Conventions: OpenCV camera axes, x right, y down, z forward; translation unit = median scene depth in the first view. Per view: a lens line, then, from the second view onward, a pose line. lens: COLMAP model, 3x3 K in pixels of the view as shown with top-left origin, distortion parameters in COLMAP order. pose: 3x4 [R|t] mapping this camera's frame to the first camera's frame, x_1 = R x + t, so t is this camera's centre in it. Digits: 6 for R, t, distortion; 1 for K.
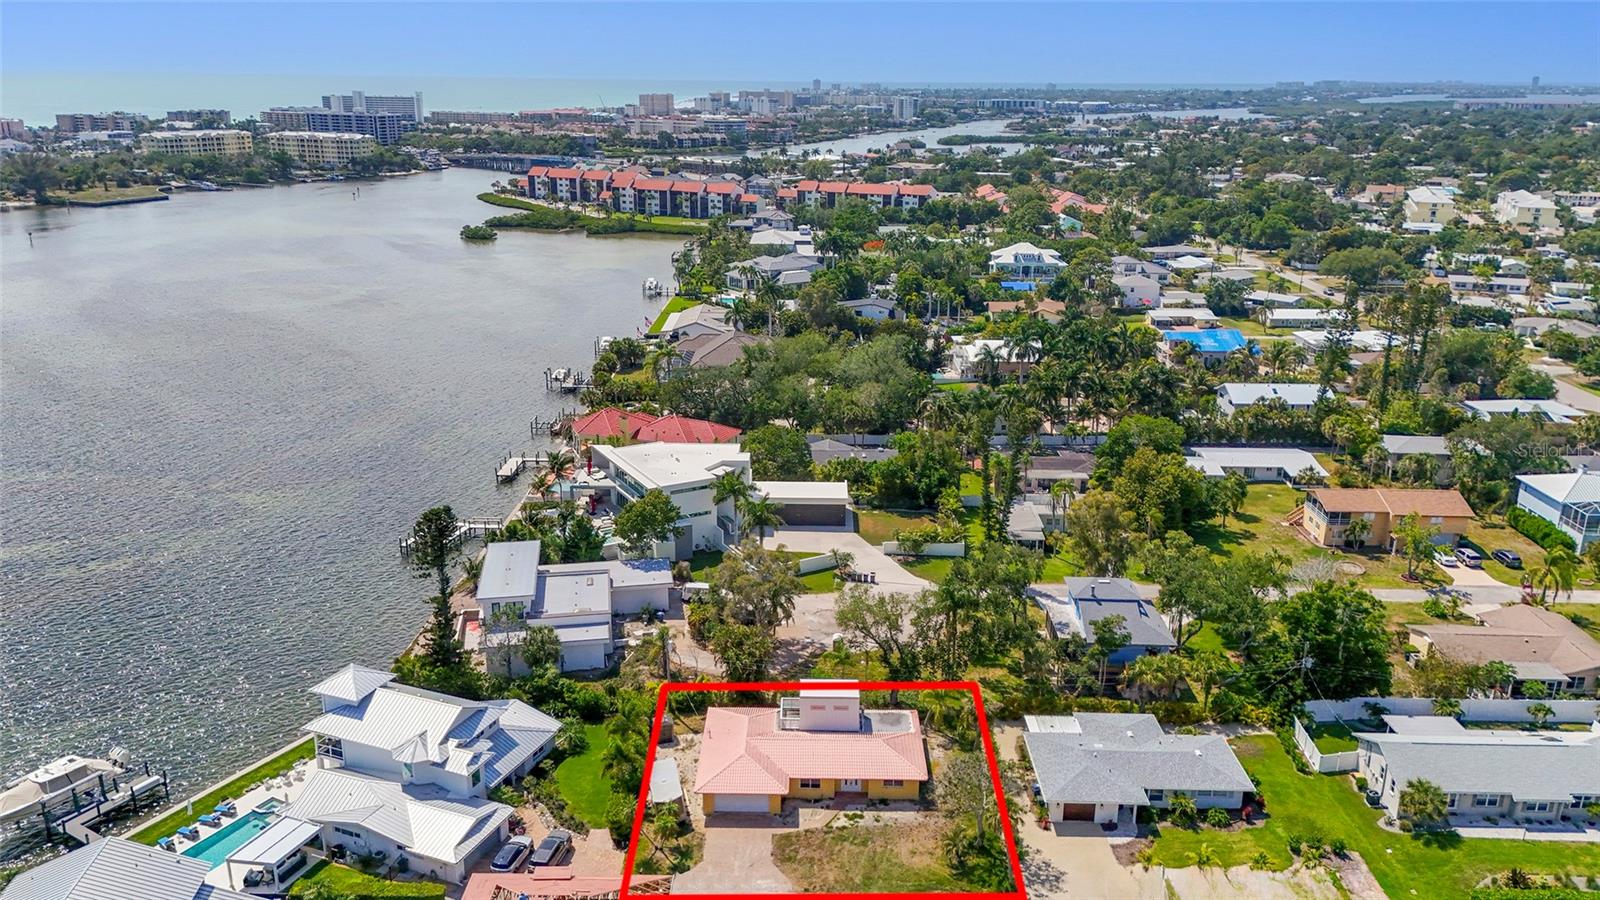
lens RADIAL K [[1179.1, 0, 802.5], [0, 1179.1, 446.1], [0, 0, 1]] dist [0.075796, -0.074529]
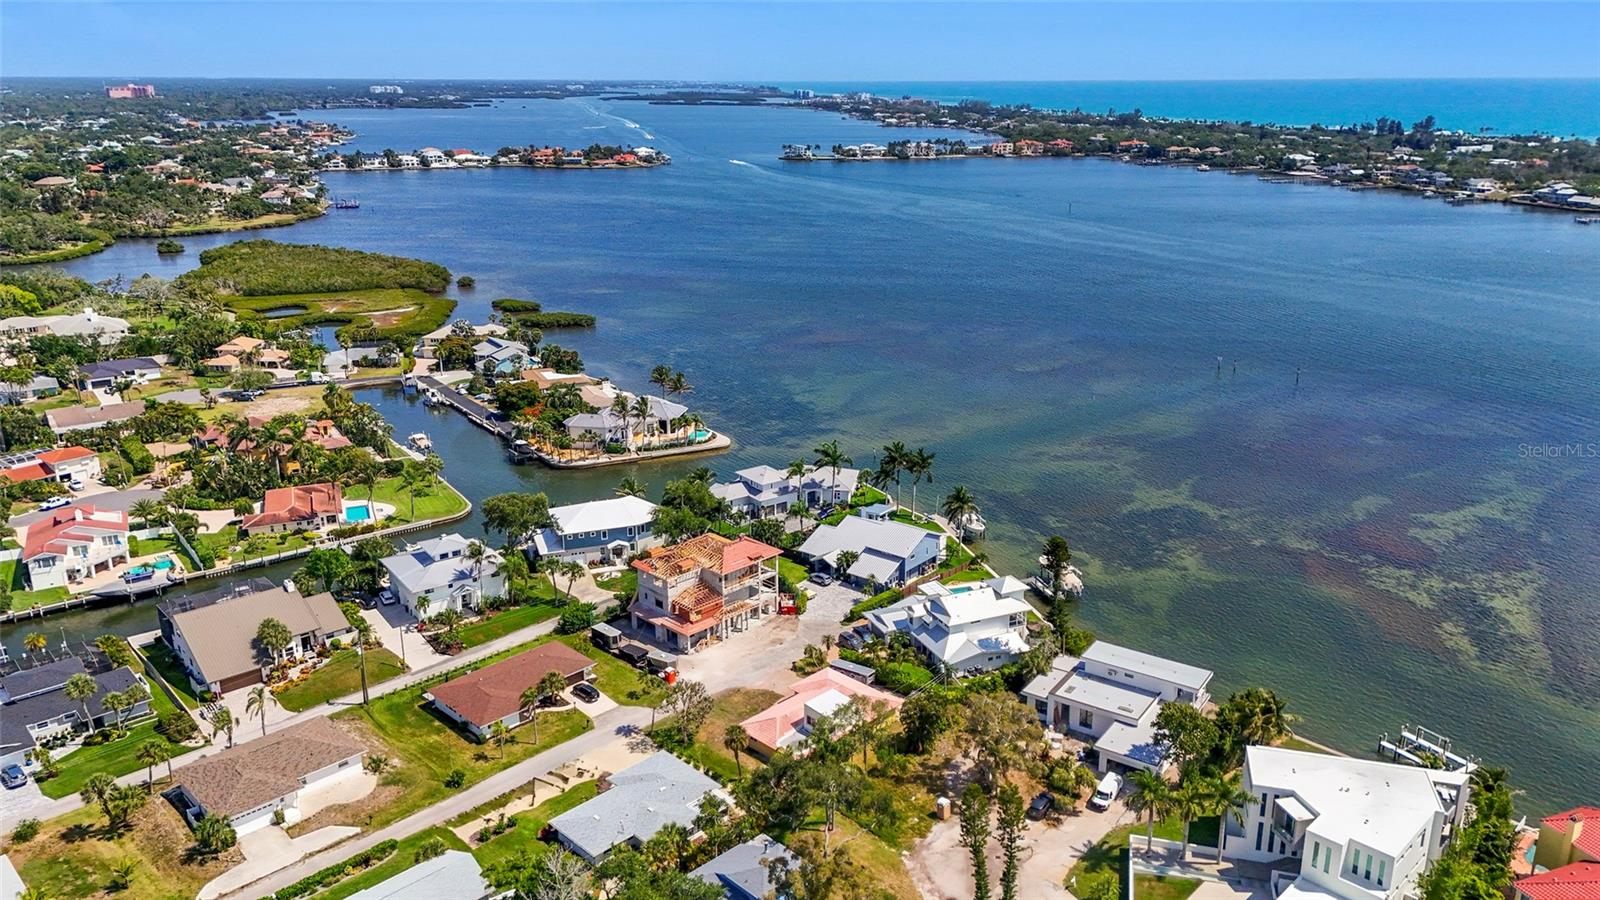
lens RADIAL K [[1179.1, 0, 806.6], [0, 1179.1, 442.7], [0, 0, 1]] dist [0.075796, -0.074529]
pose [[-0.698415, 0.202376, -0.686484, 0.766383], [-0.217937, 0.853496, 0.473336, -0.578565], [0.681703, 0.480196, -0.551990, 1.323229]]
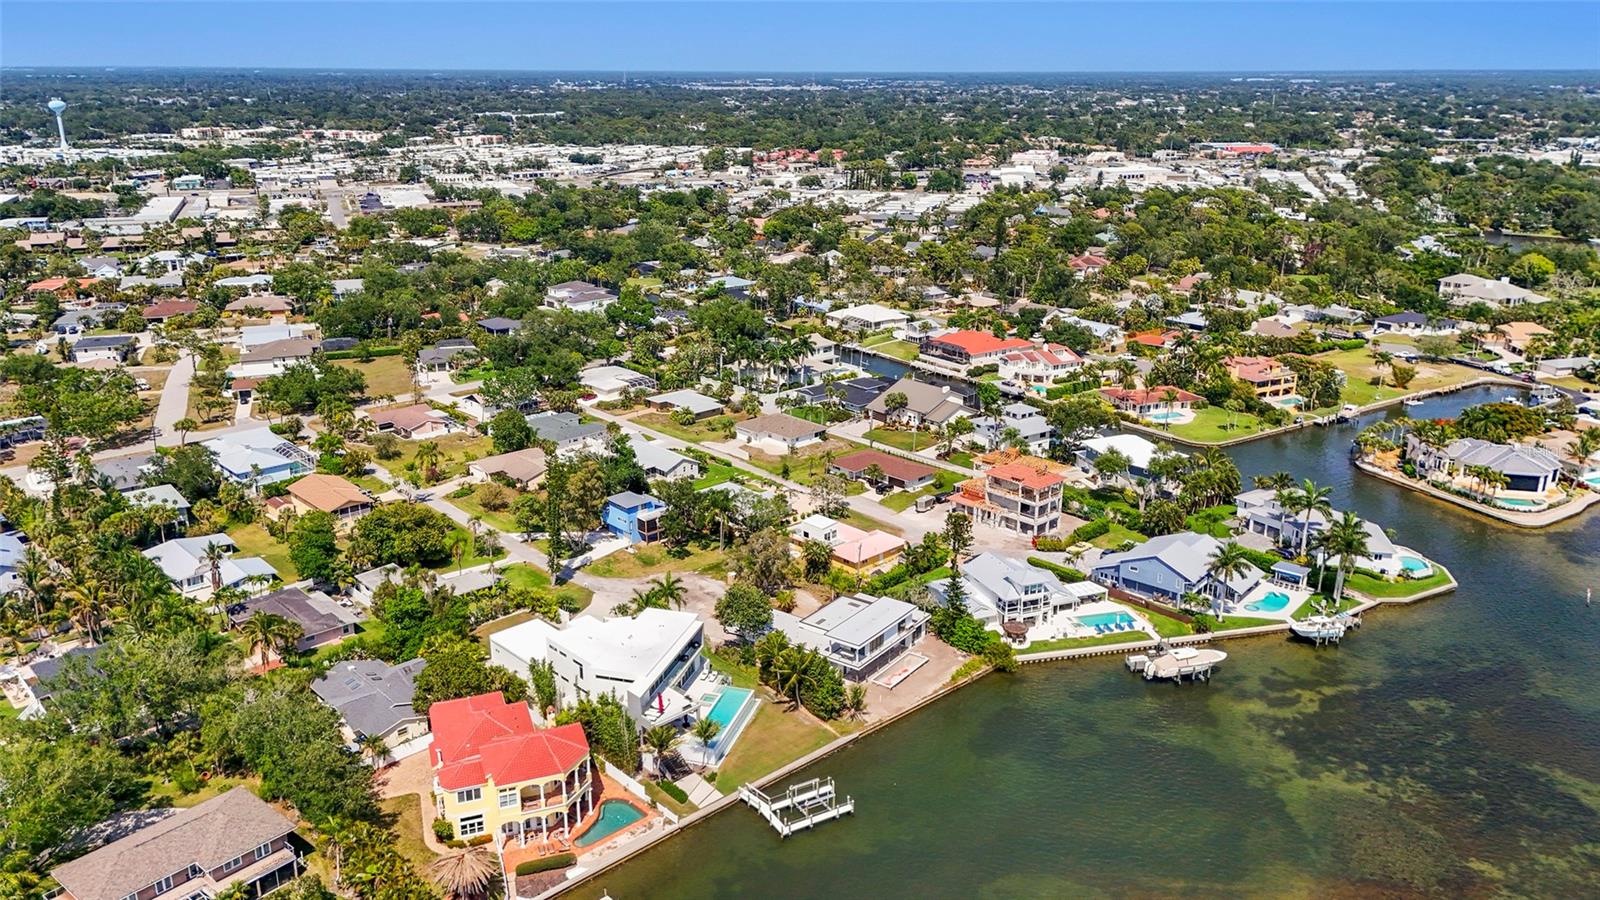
lens RADIAL K [[1179.1, 0, 806.4], [0, 1179.1, 453.8], [0, 0, 1]] dist [0.075796, -0.074529]
pose [[-0.697224, -0.230600, 0.678751, -1.027194], [0.206298, 0.842246, 0.498059, -0.705601], [-0.686527, 0.487283, -0.539662, 1.657743]]
